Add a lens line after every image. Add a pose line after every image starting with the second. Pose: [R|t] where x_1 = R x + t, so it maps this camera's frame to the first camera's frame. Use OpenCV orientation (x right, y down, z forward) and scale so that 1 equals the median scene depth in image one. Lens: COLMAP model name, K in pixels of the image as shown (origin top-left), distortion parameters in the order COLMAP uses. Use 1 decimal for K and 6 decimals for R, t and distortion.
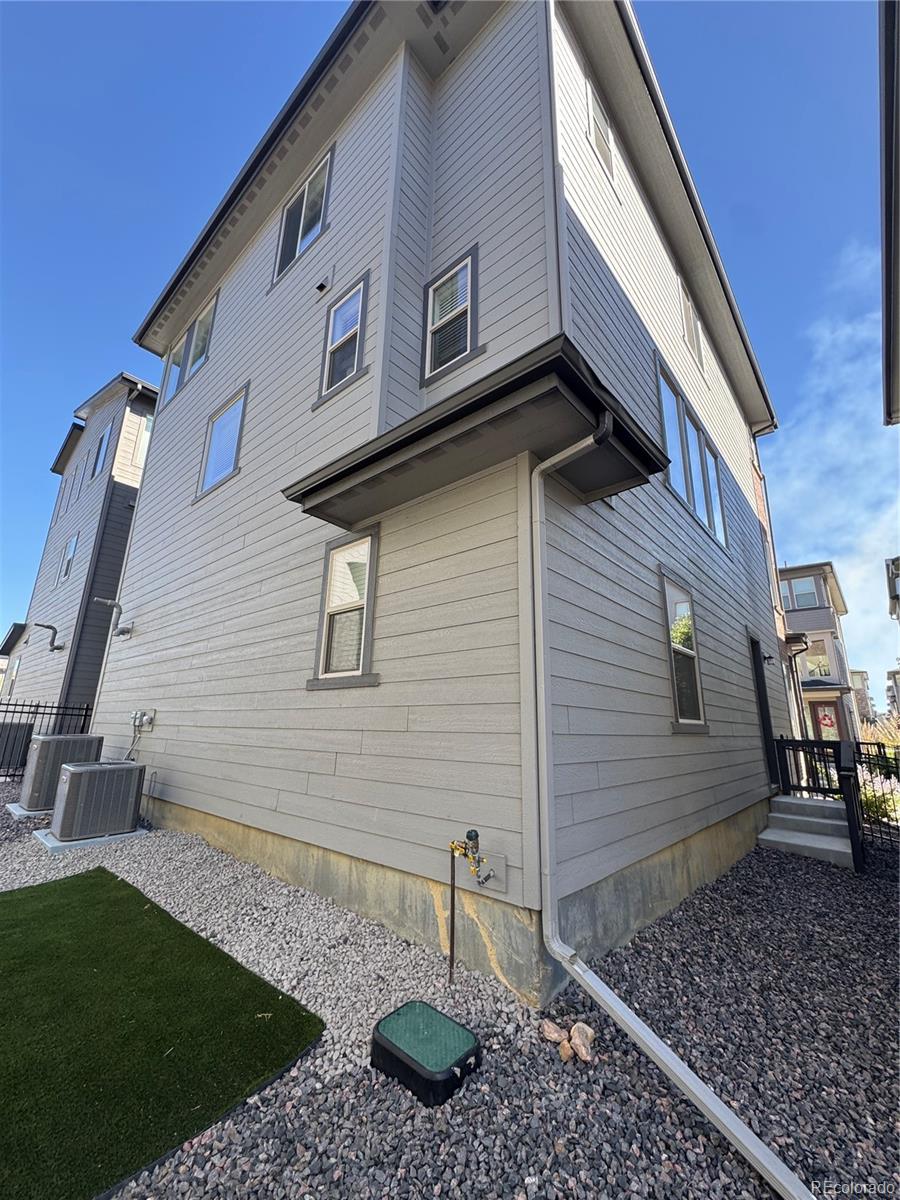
lens RADIAL K [[484.3, 0, 446.0], [0, 484.3, 596.6], [0, 0, 1]] dist [-0.005191, 0.000795]
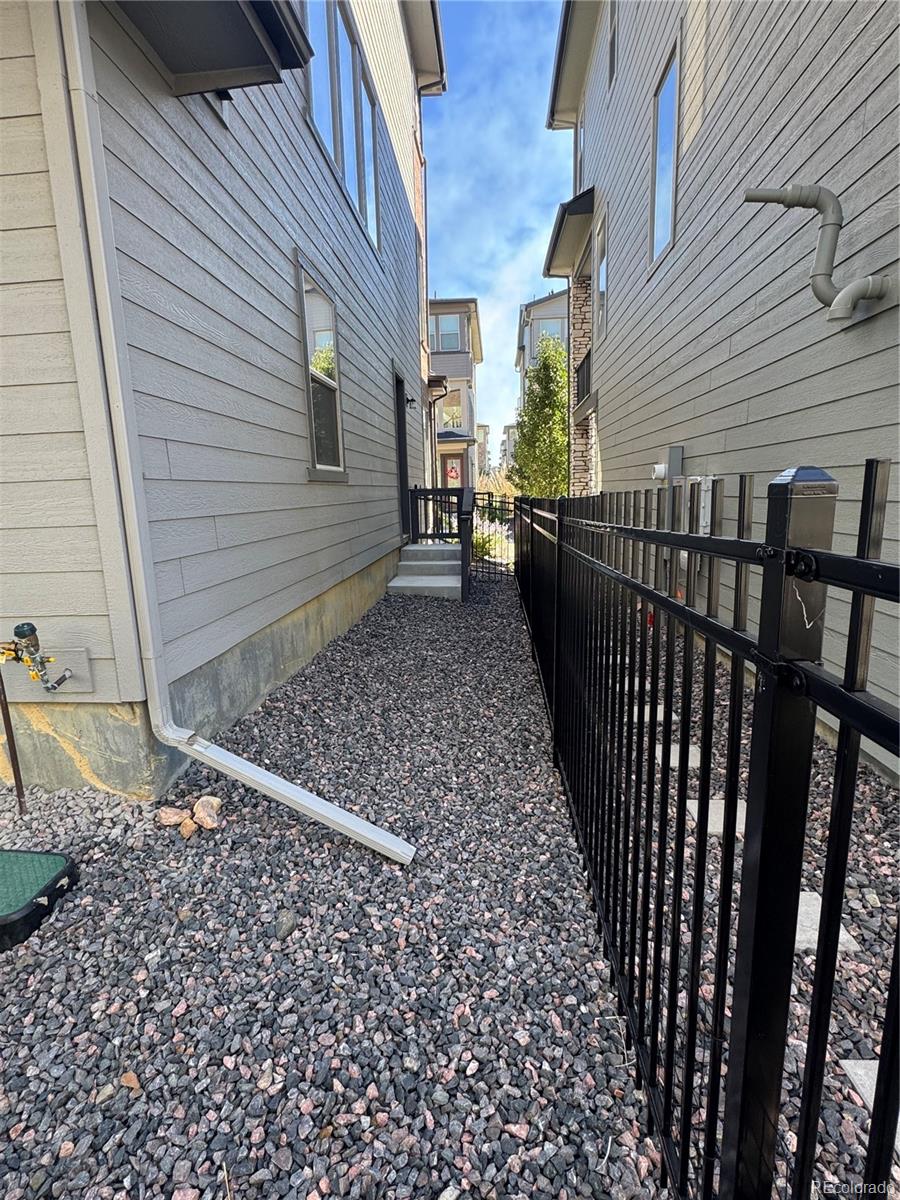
lens RADIAL K [[598.9, 0, 451.3], [0, 598.9, 607.5], [0, 0, 1]] dist [-0.005549, -0.000213]
pose [[0.794041, -0.160003, 0.586429, 0.029420], [-0.111730, 0.909881, 0.399540, 0.046492], [-0.597508, -0.382773, 0.704606, 0.053112]]
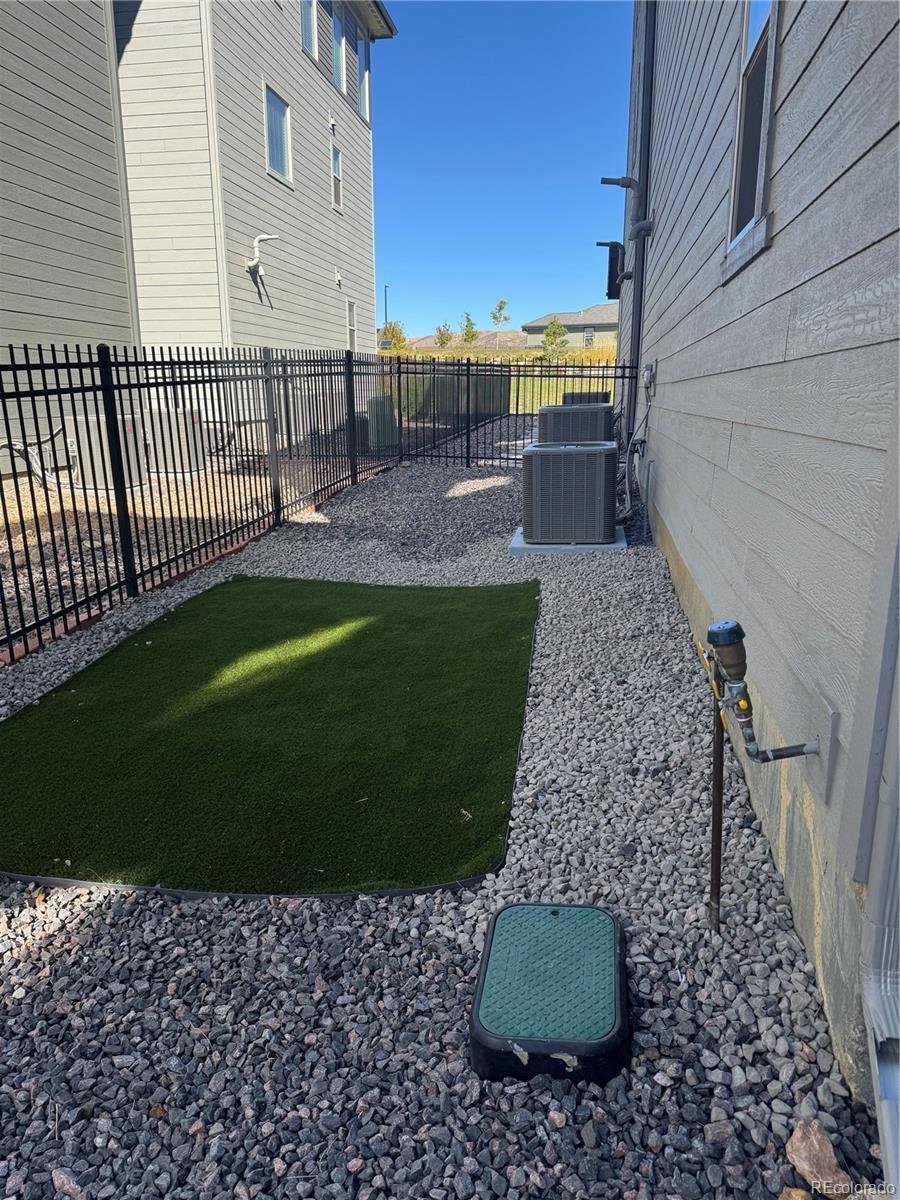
lens RADIAL K [[842.6, 0, 453.3], [0, 842.6, 597.0], [0, 0, 1]] dist [0.047567, -0.055993]
pose [[0.535164, 0.180503, -0.825238, 0.305124], [0.228975, 0.909337, 0.347387, 0.134484], [0.813124, -0.374868, 0.445313, 0.375387]]
